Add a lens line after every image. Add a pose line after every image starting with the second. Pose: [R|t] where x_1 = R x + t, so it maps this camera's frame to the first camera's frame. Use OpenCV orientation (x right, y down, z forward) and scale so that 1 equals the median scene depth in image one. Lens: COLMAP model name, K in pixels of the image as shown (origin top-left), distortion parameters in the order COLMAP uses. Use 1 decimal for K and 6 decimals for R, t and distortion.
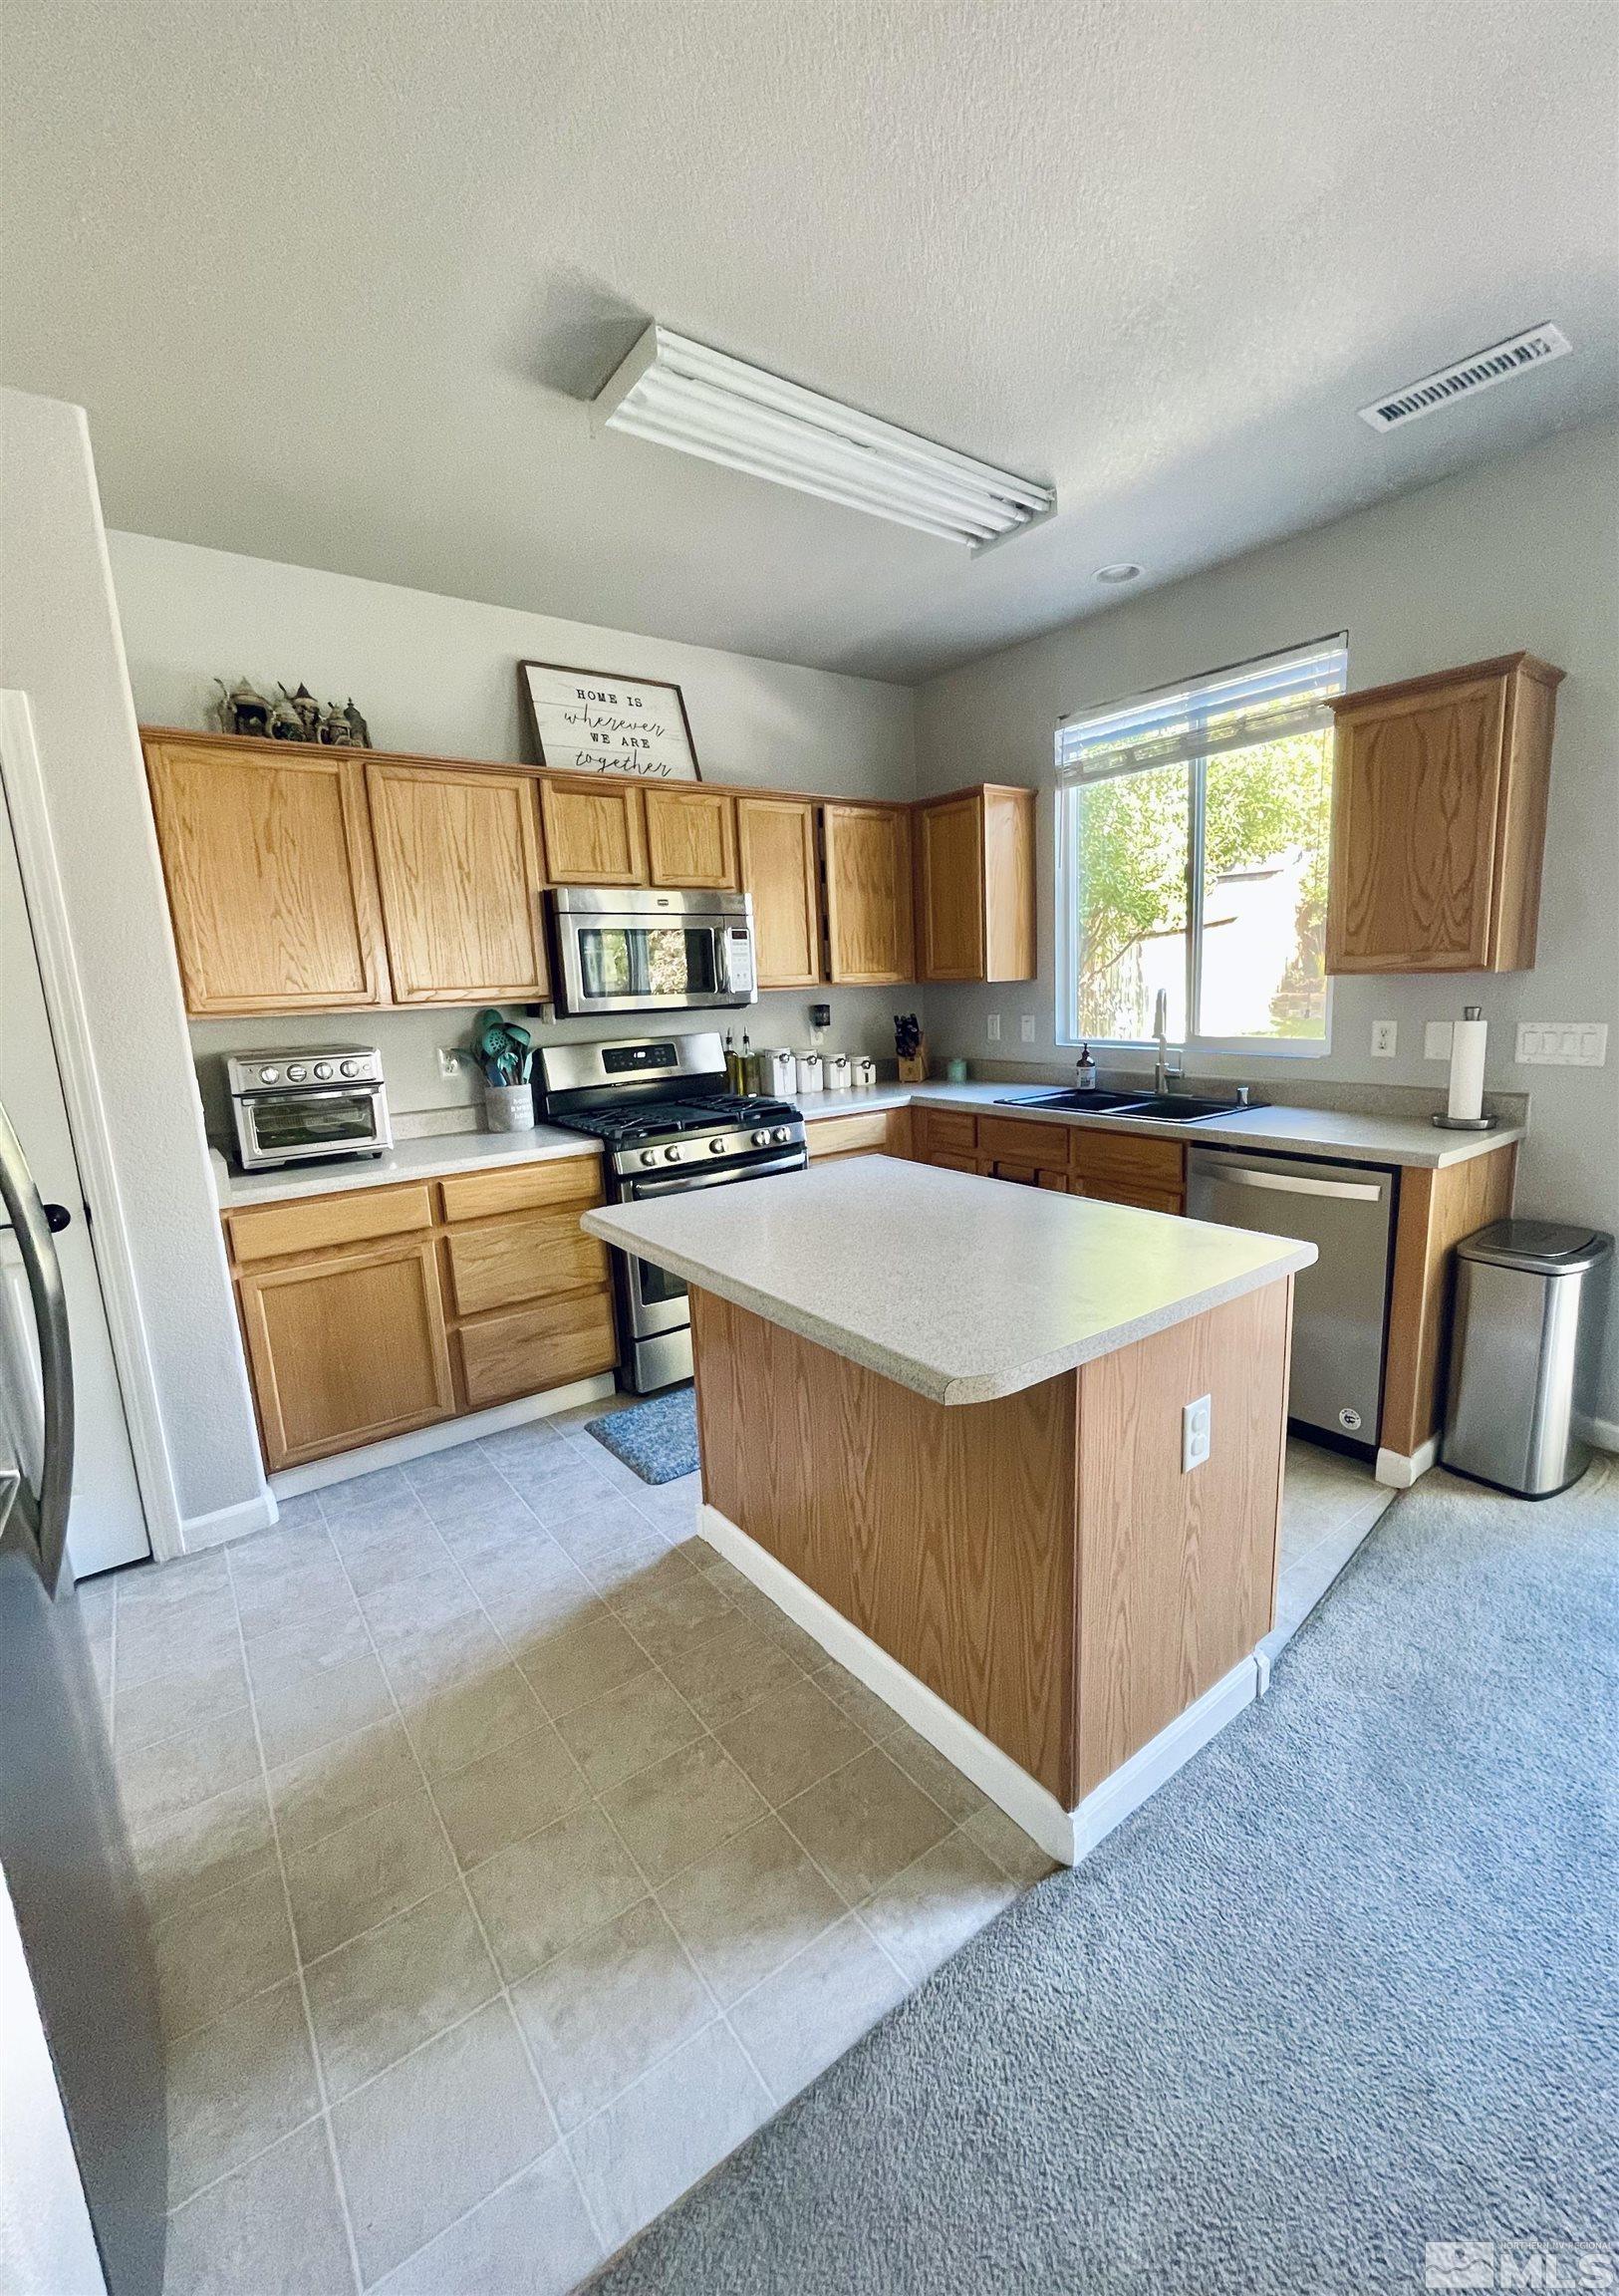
lens RADIAL K [[917.1, 0, 819.7], [0, 917.1, 1145.0], [0, 0, 1]] dist [0.000860, 0.000036]
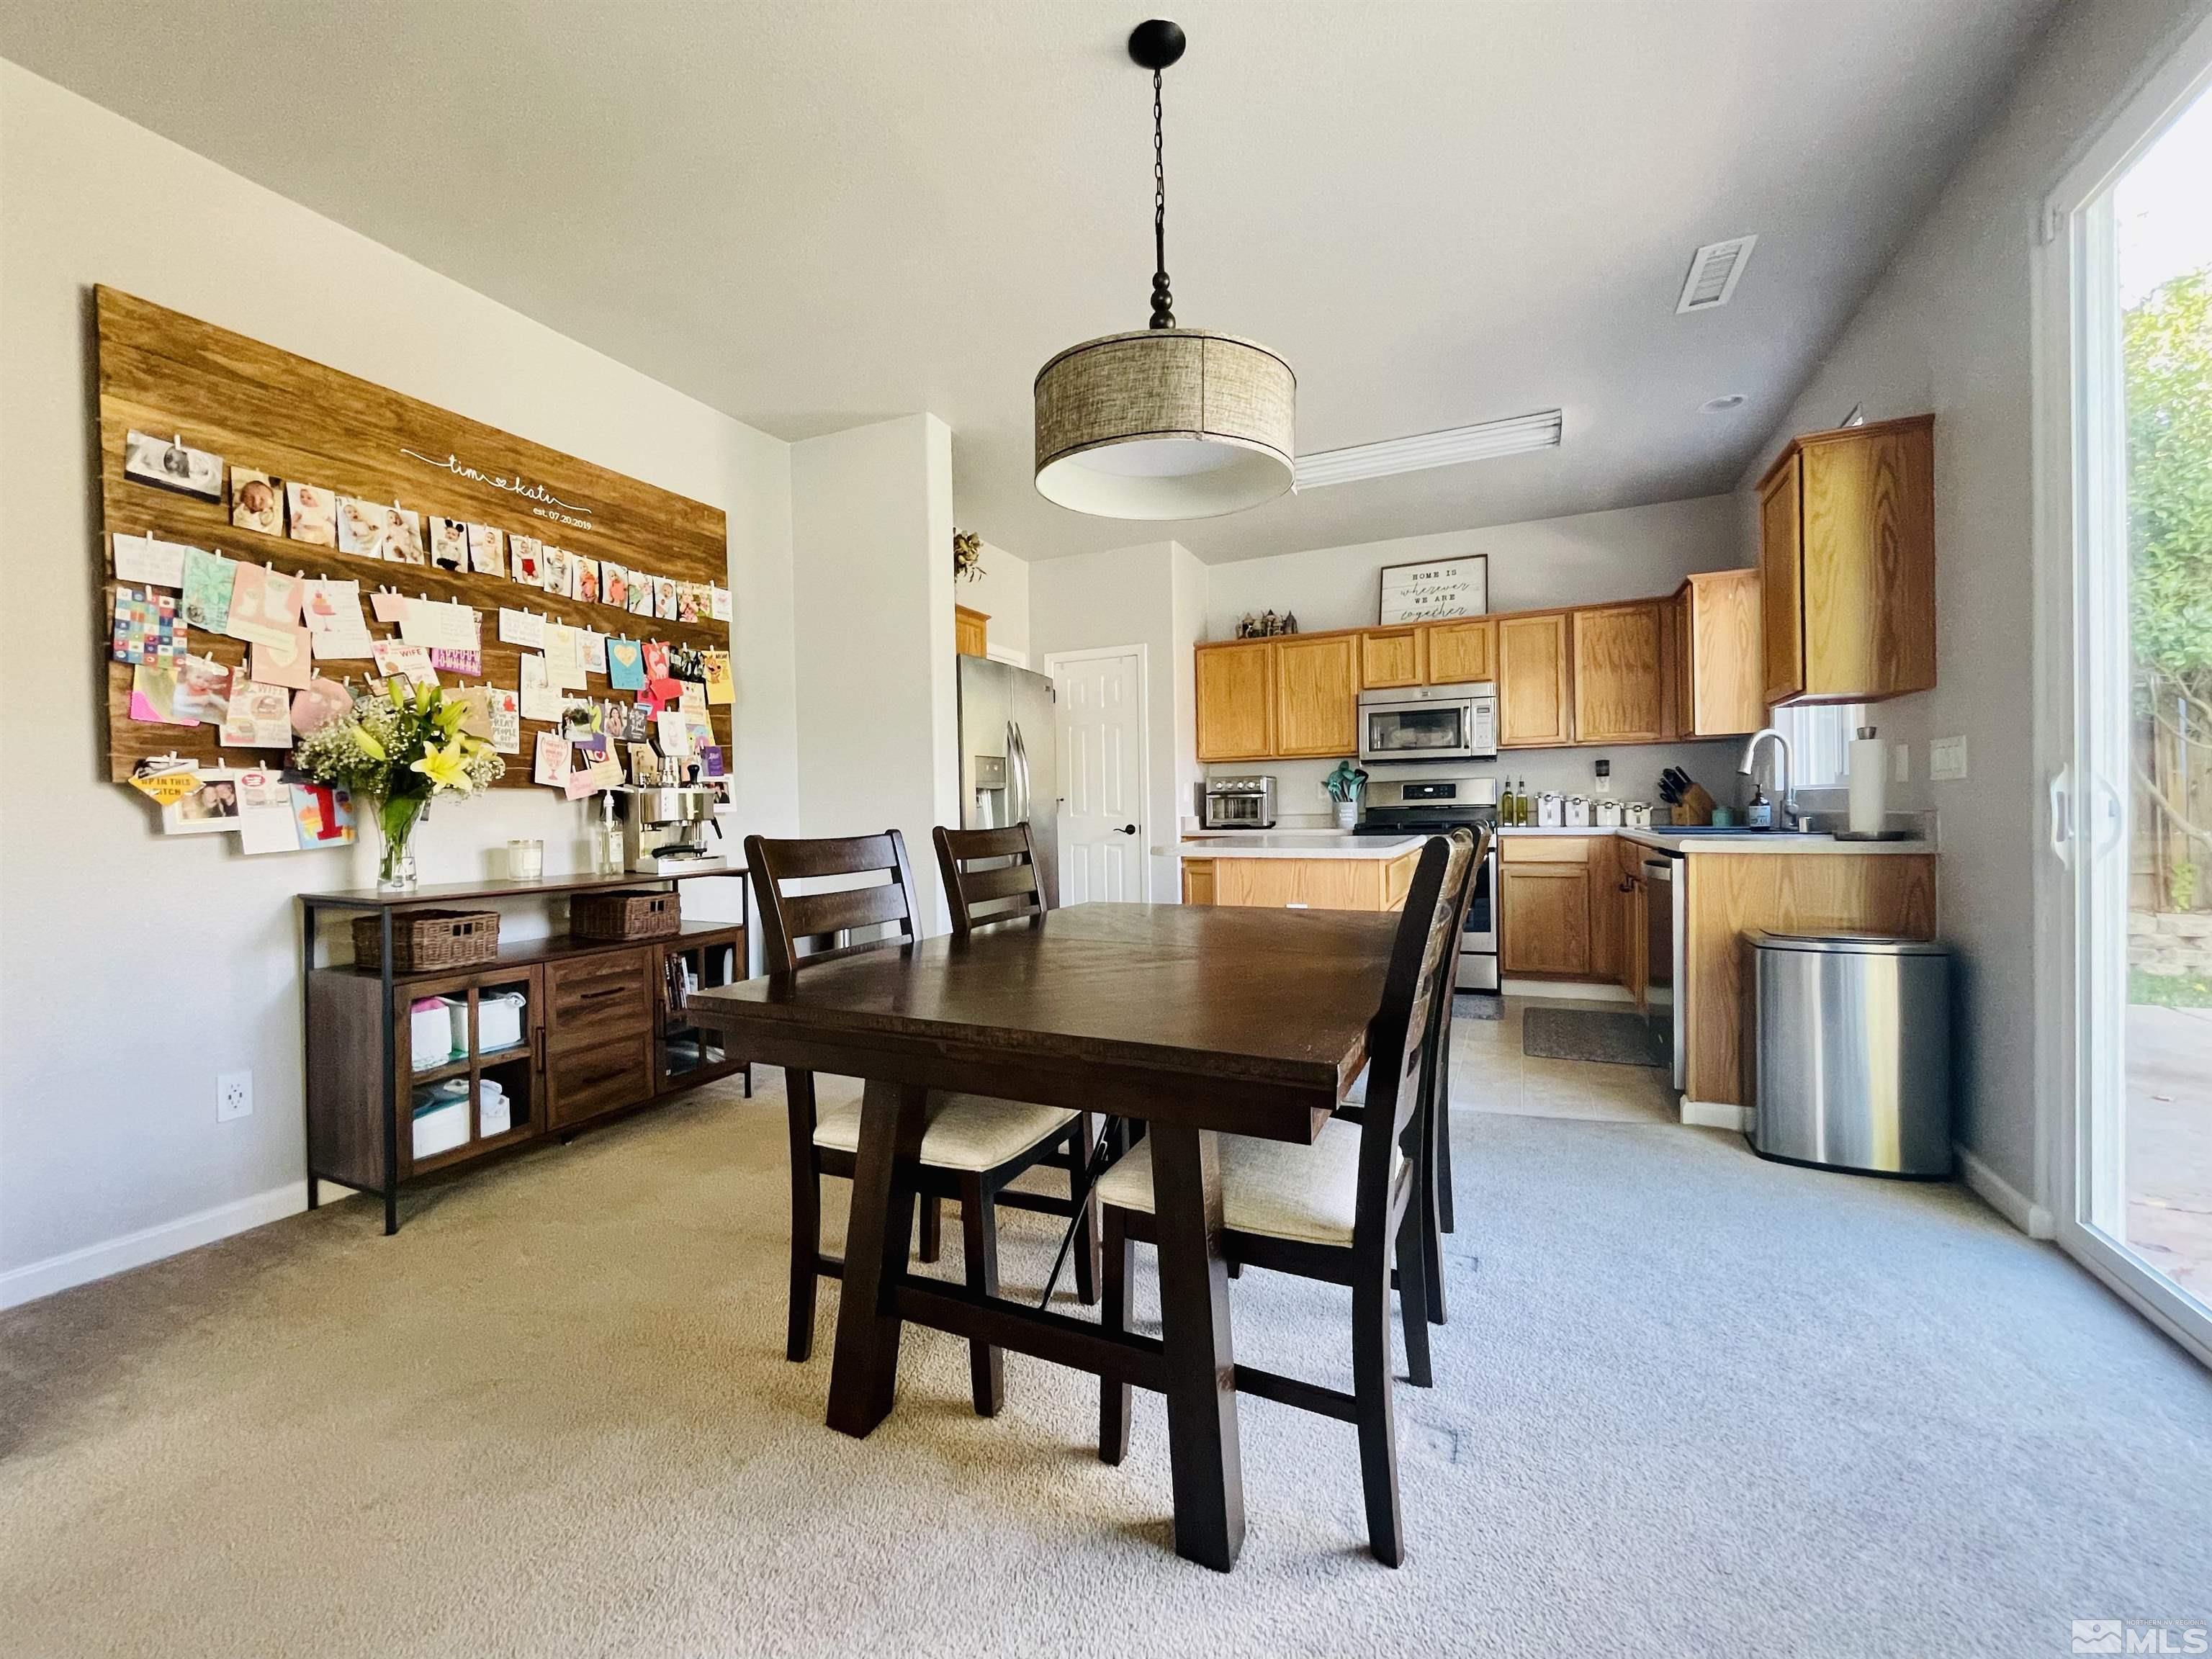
lens RADIAL K [[896.0, 0, 1104.4], [0, 896.0, 822.1], [0, 0, 1]] dist [-0.011155, 0.000479]
pose [[0.461995, 0.042503, -0.885863, 0.902054], [-0.162049, 0.986081, -0.037200, 0.102916], [0.871952, 0.160740, 0.462452, -0.181435]]
